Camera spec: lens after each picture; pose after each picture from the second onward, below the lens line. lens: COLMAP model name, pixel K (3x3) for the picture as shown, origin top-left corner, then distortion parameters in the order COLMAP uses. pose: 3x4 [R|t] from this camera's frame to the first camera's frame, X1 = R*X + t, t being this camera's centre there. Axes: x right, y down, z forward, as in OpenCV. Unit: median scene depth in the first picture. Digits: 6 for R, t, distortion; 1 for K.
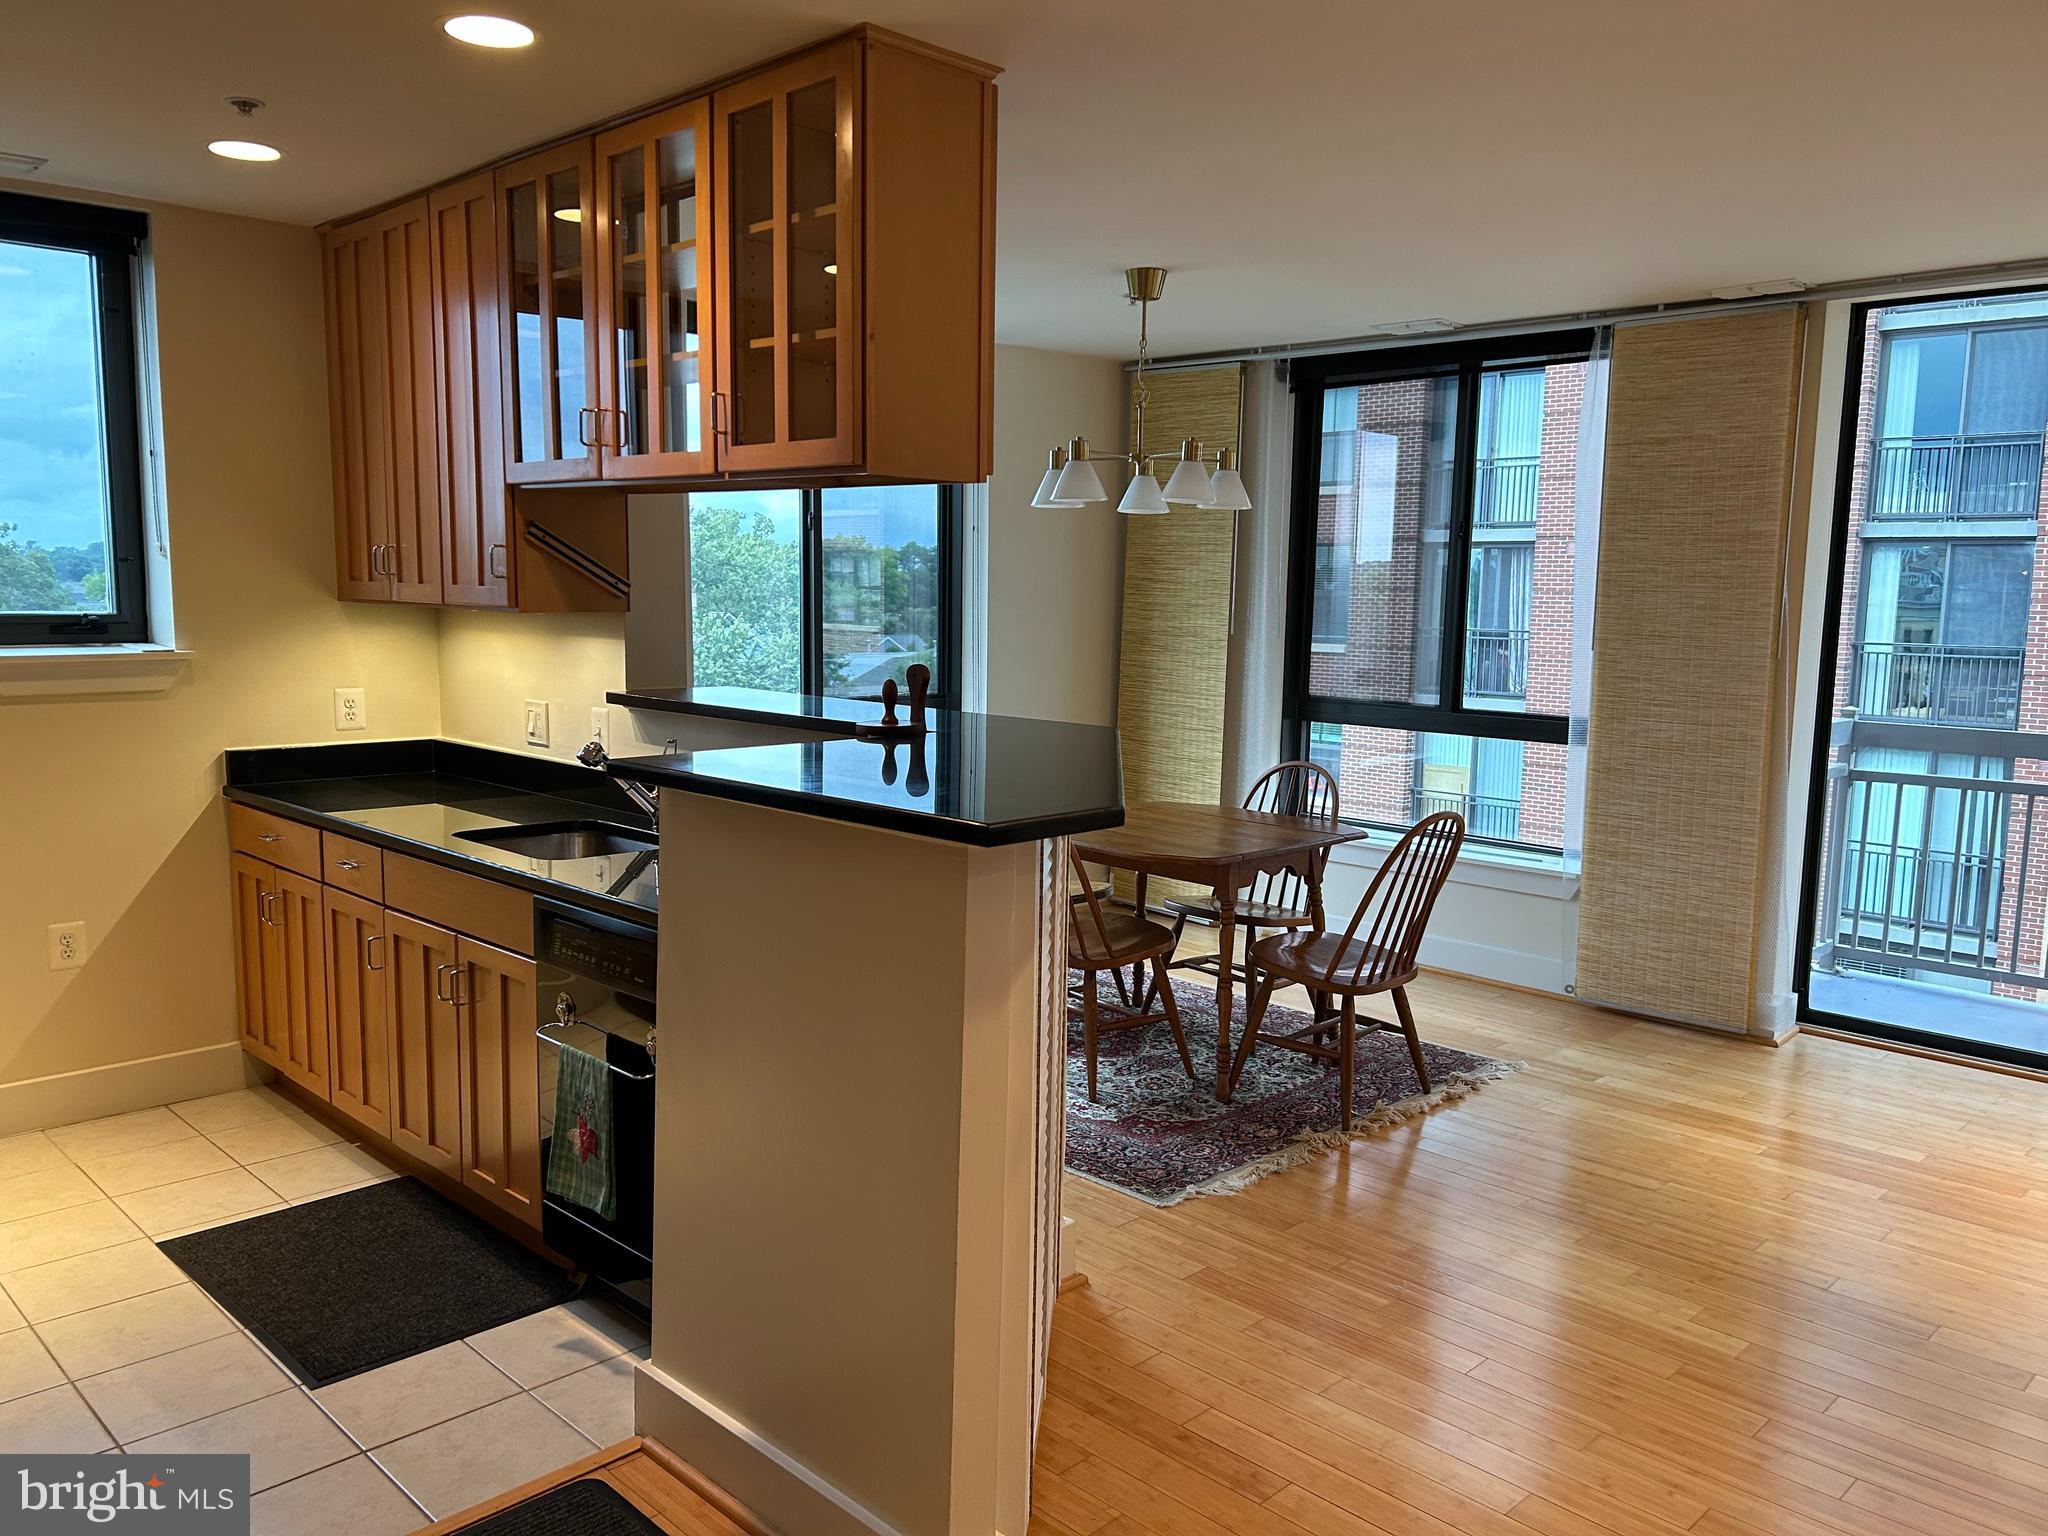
lens RADIAL K [[1542.1, 0, 1023.3], [0, 1542.1, 780.4], [0, 0, 1]] dist [0.054932, -0.061879]
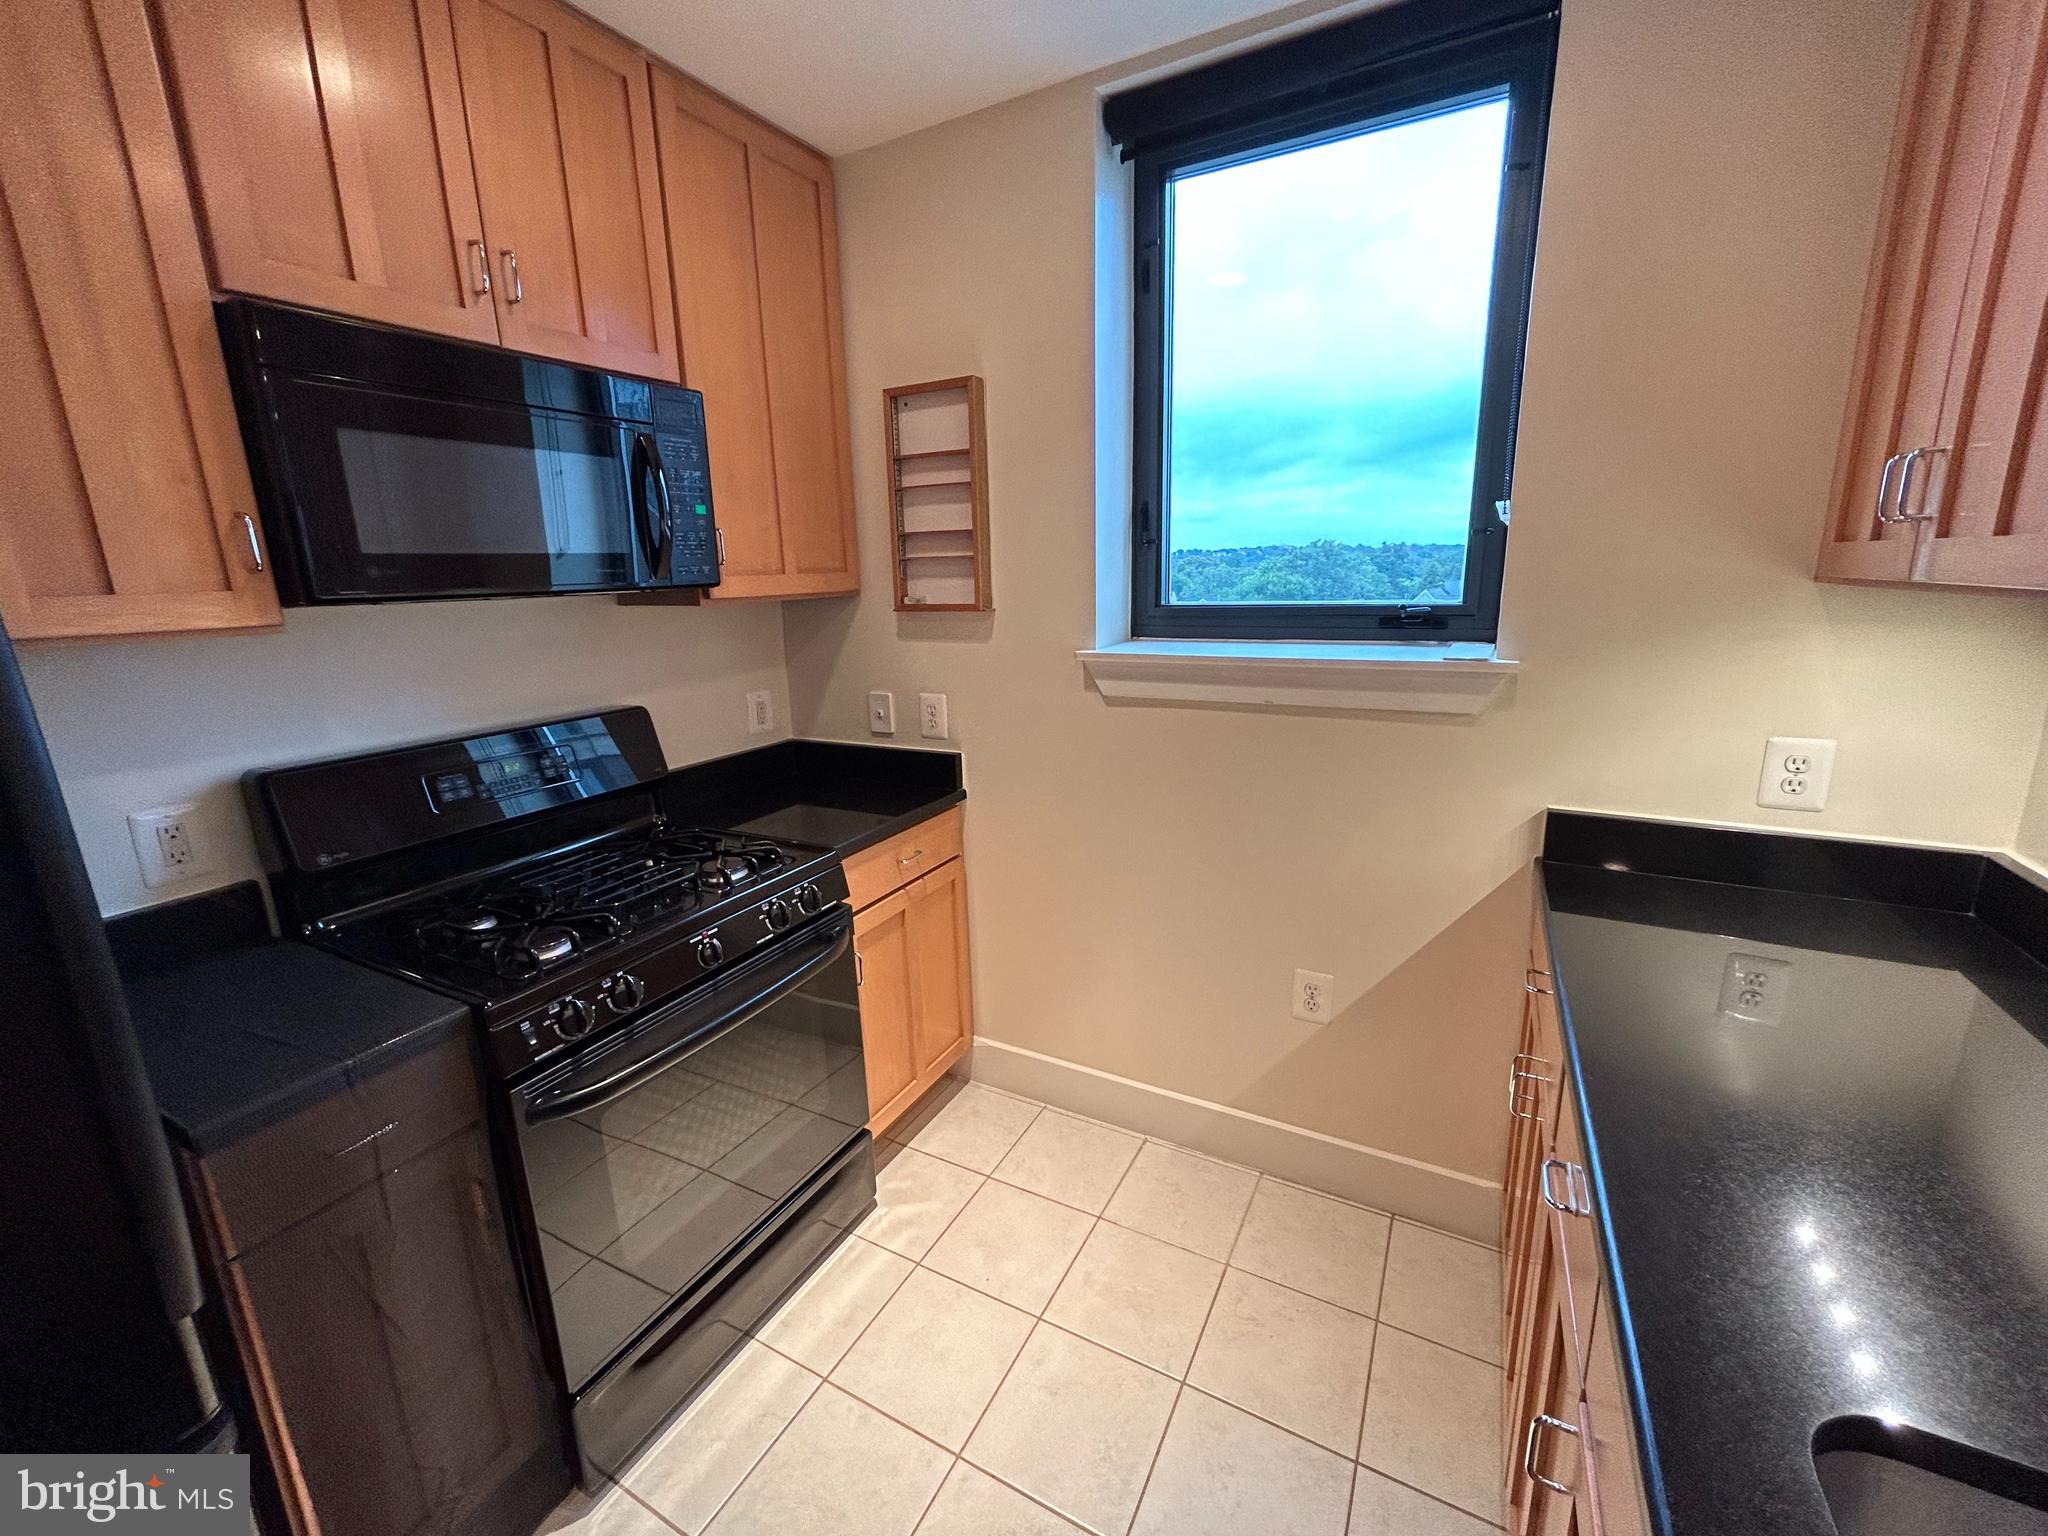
lens RADIAL K [[829.9, 0, 1027.1], [0, 829.9, 760.8], [0, 0, 1]] dist [-0.004037, 0.002088]
pose [[0.287159, 0.190795, -0.938689, -0.205562], [-0.093637, 0.980860, 0.170722, -0.068400], [0.953295, 0.038872, 0.299528, 0.573795]]
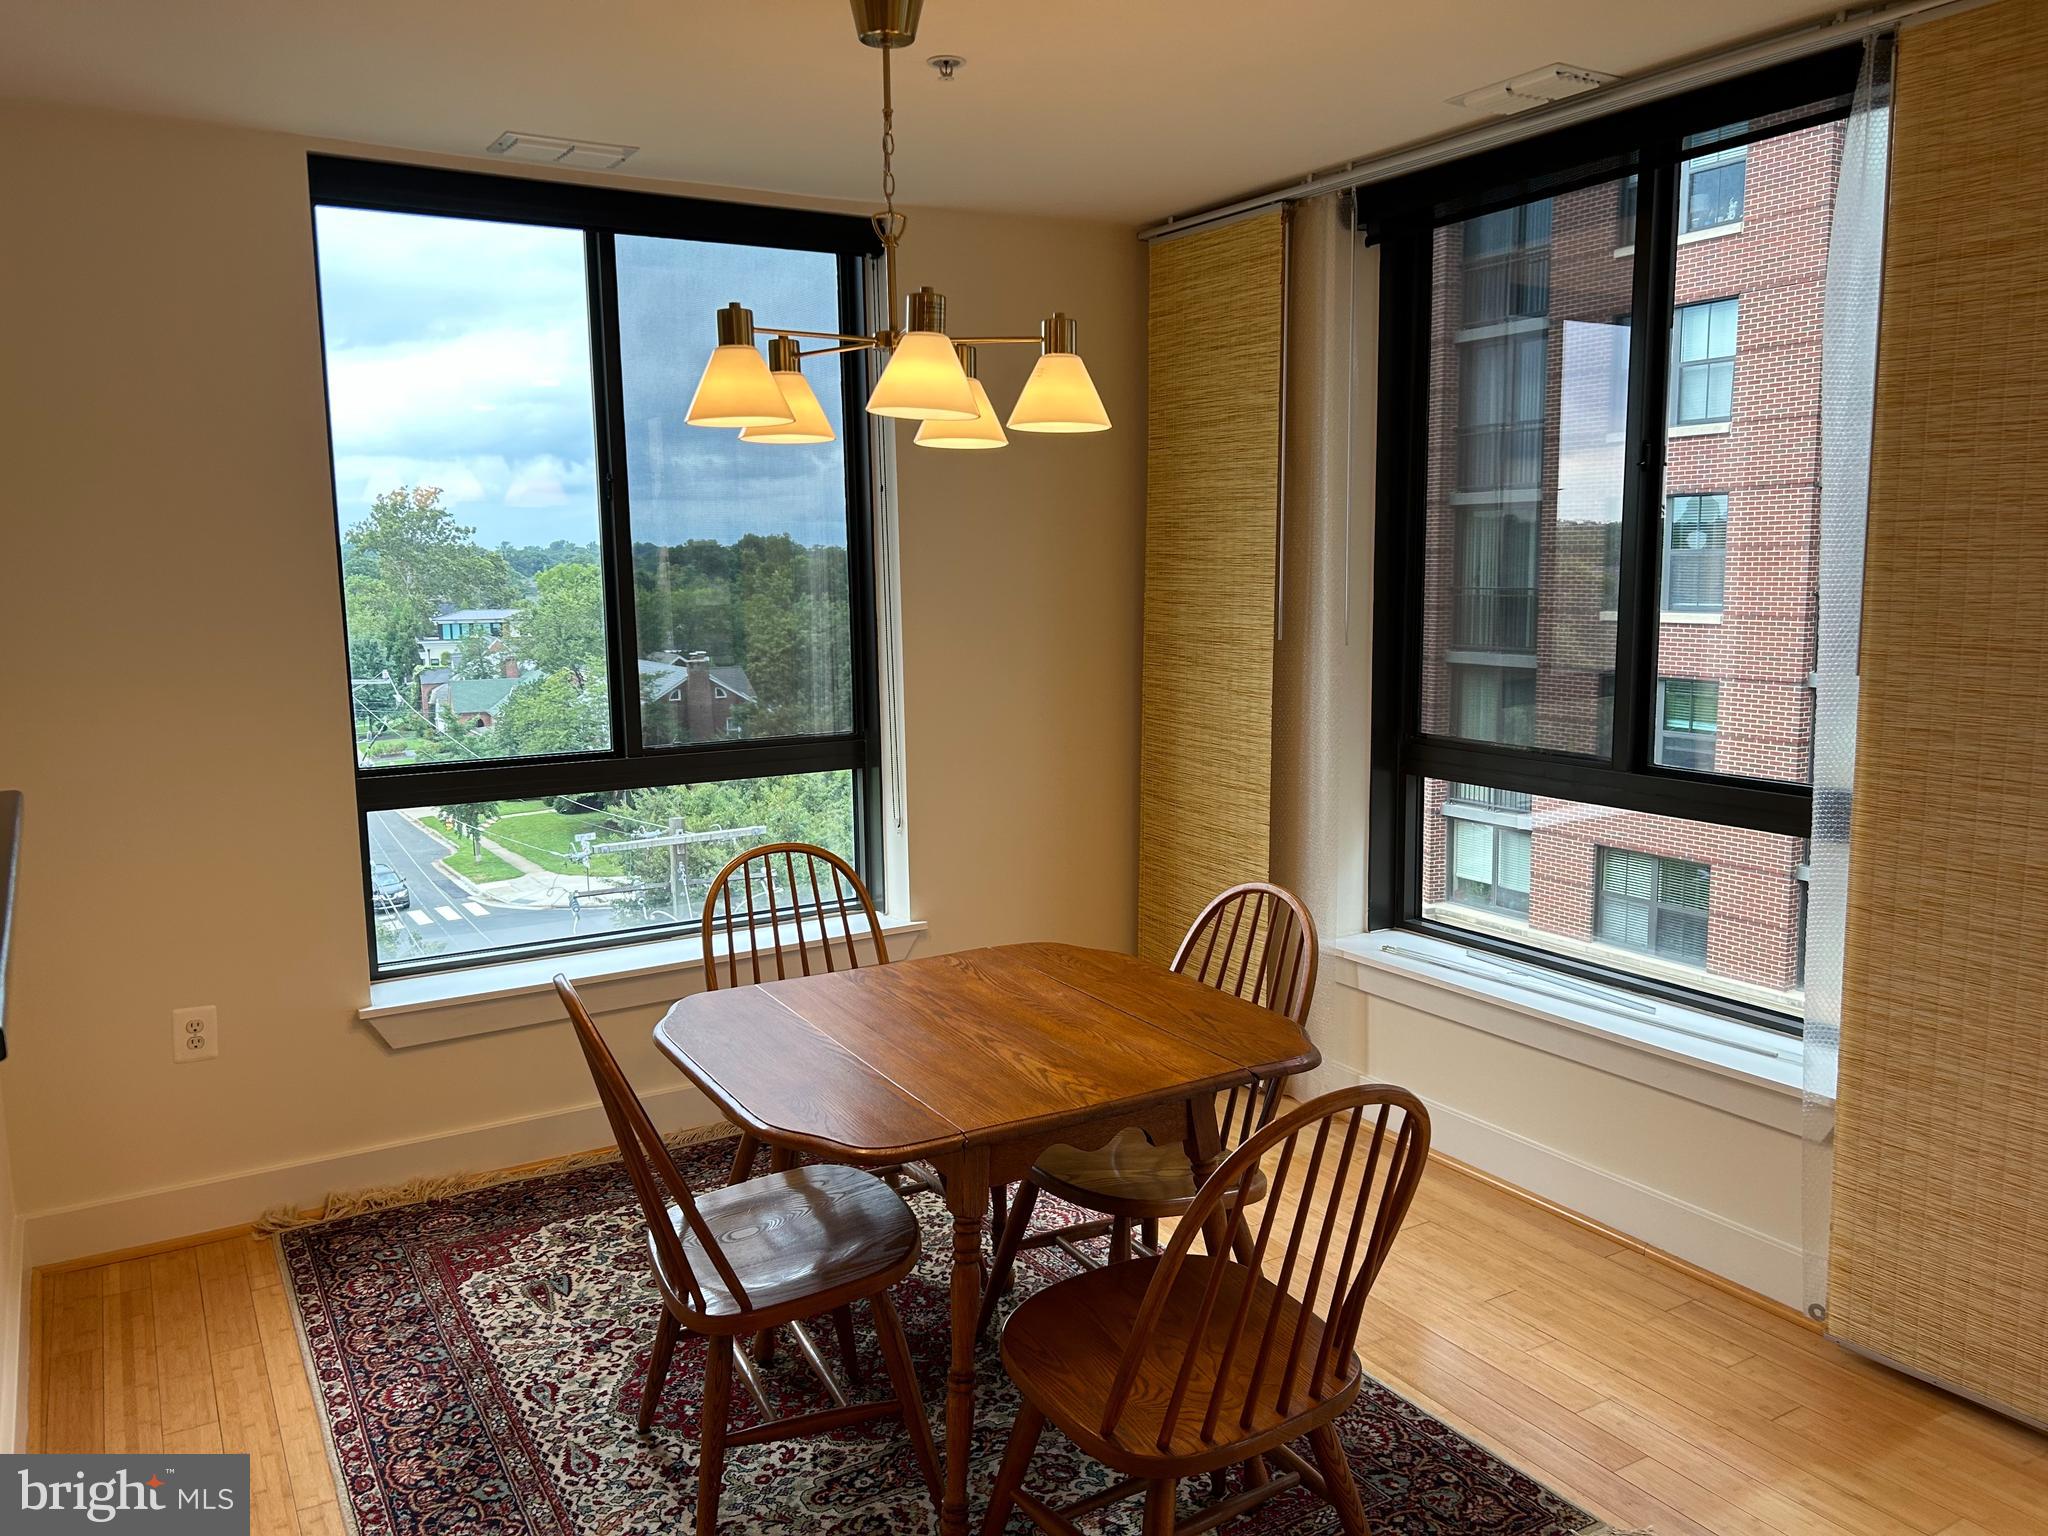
lens RADIAL K [[1542.1, 0, 1008.8], [0, 1542.1, 776.9], [0, 0, 1]] dist [0.054932, -0.061879]
pose [[0.968159, 0.003149, -0.250317, 0.234305], [0.000839, 0.999874, 0.015822, -0.061262], [0.250336, -0.015529, 0.968035, 0.451337]]
